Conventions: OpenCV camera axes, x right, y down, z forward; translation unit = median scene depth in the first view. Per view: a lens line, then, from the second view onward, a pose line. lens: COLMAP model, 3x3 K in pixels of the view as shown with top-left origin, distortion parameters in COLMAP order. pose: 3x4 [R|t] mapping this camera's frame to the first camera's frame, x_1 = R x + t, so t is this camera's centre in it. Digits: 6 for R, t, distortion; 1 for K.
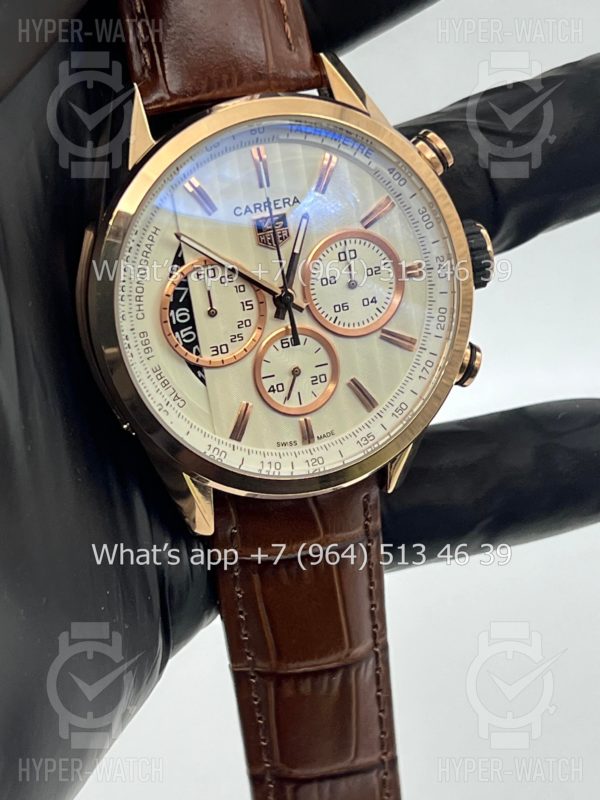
lens RADIAL K [[1893.2, 0, 284.3], [0, 1893.2, 419.3], [0, 0, 1]] dist [0.095556, 0.000000]
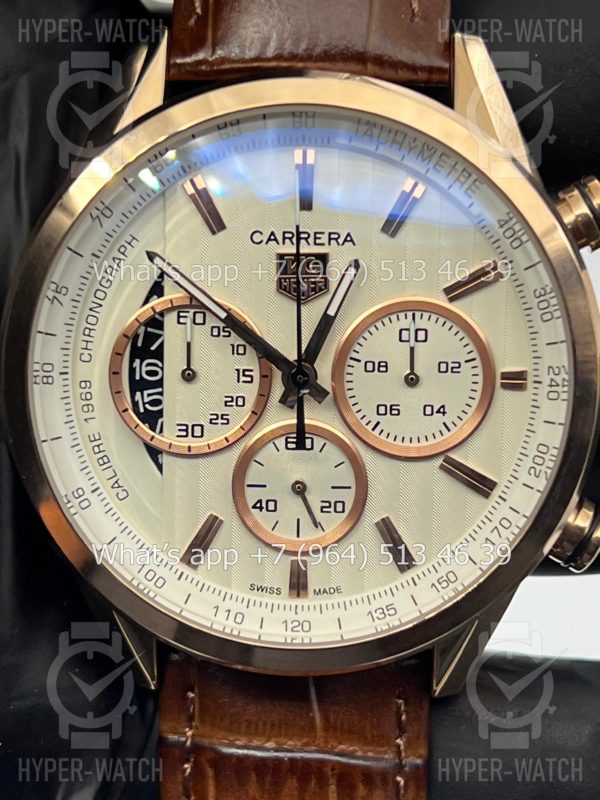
lens RADIAL K [[1893.2, 0, 297.4], [0, 1893.2, 402.5], [0, 0, 1]] dist [0.095556, 0.000000]
pose [[0.926949, 0.216231, -0.306611, 0.205045], [-0.227095, 0.973873, 0.000248, -0.054761], [0.298654, 0.069400, 0.951835, 0.359597]]
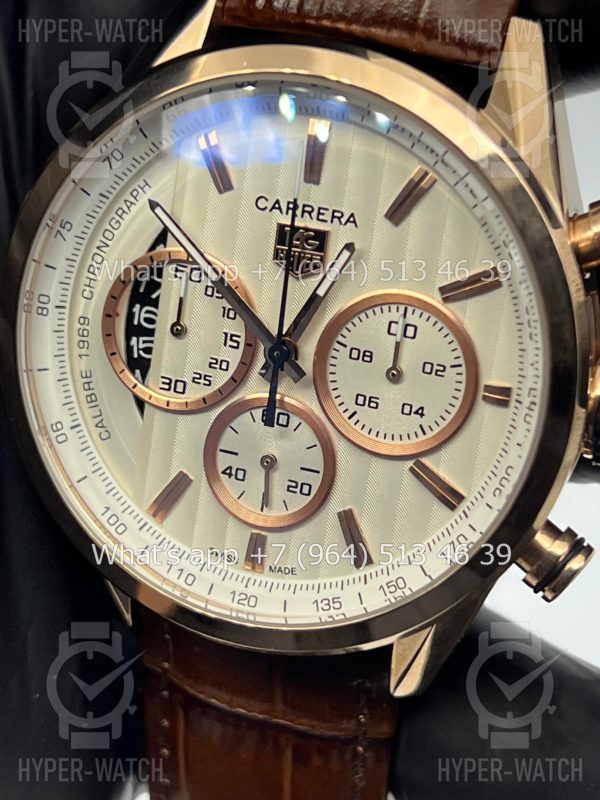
lens RADIAL K [[1893.2, 0, 308.3], [0, 1893.2, 392.8], [0, 0, 1]] dist [0.095556, 0.000000]
pose [[0.769586, 0.394923, -0.501770, 0.337395], [-0.373879, 0.915708, 0.147284, -0.149492], [0.517640, 0.074254, 0.852370, 0.445843]]
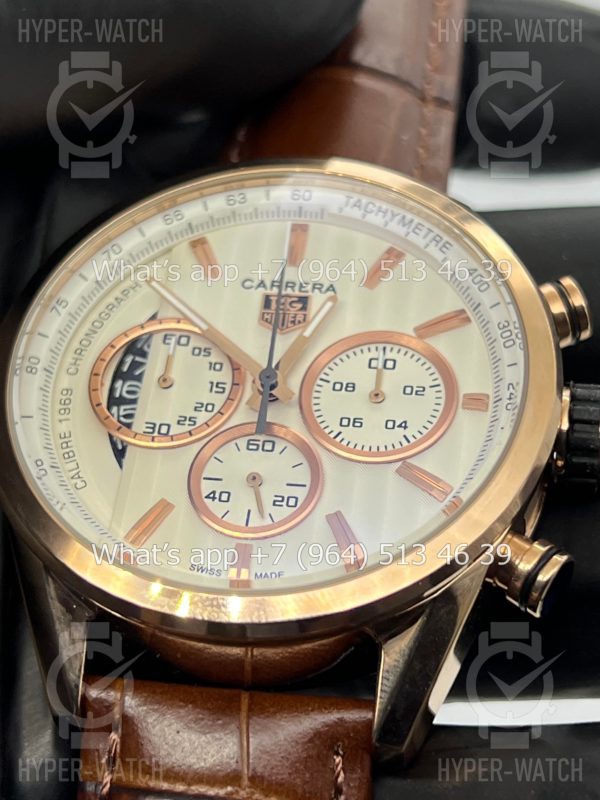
lens RADIAL K [[1893.2, 0, 305.3], [0, 1893.2, 402.0], [0, 0, 1]] dist [0.095556, 0.000000]
pose [[0.875487, 0.024480, -0.482622, 0.344761], [-0.348575, 0.723698, -0.595615, 0.347380], [0.334691, 0.689683, 0.642121, 0.557703]]
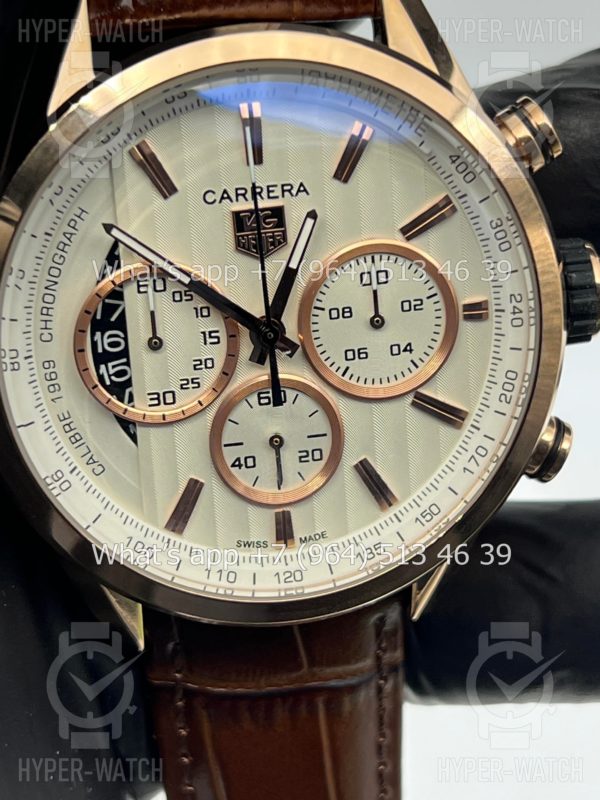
lens RADIAL K [[1893.2, 0, 296.5], [0, 1893.2, 404.2], [0, 0, 1]] dist [0.095556, 0.000000]
pose [[0.981775, 0.128780, -0.139762, 0.105484], [-0.118707, 0.989845, 0.078197, -0.091752], [0.148413, -0.060181, 0.987093, 0.339912]]
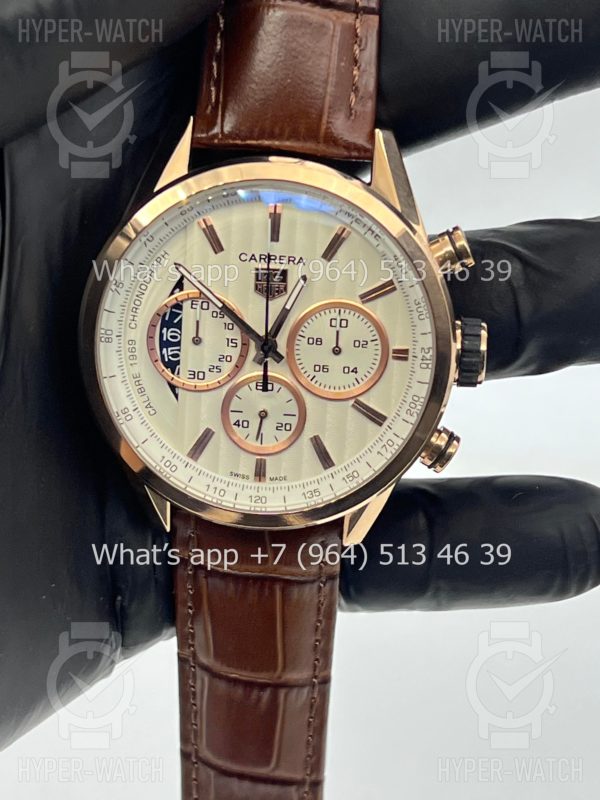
lens RADIAL K [[1893.2, 0, 293.8], [0, 1893.2, 402.3], [0, 0, 1]] dist [0.095556, 0.000000]
pose [[0.911625, 0.291980, -0.289289, 0.329525], [-0.273442, 0.956303, 0.103512, -0.147116], [0.306871, -0.015260, 0.951629, -0.011414]]
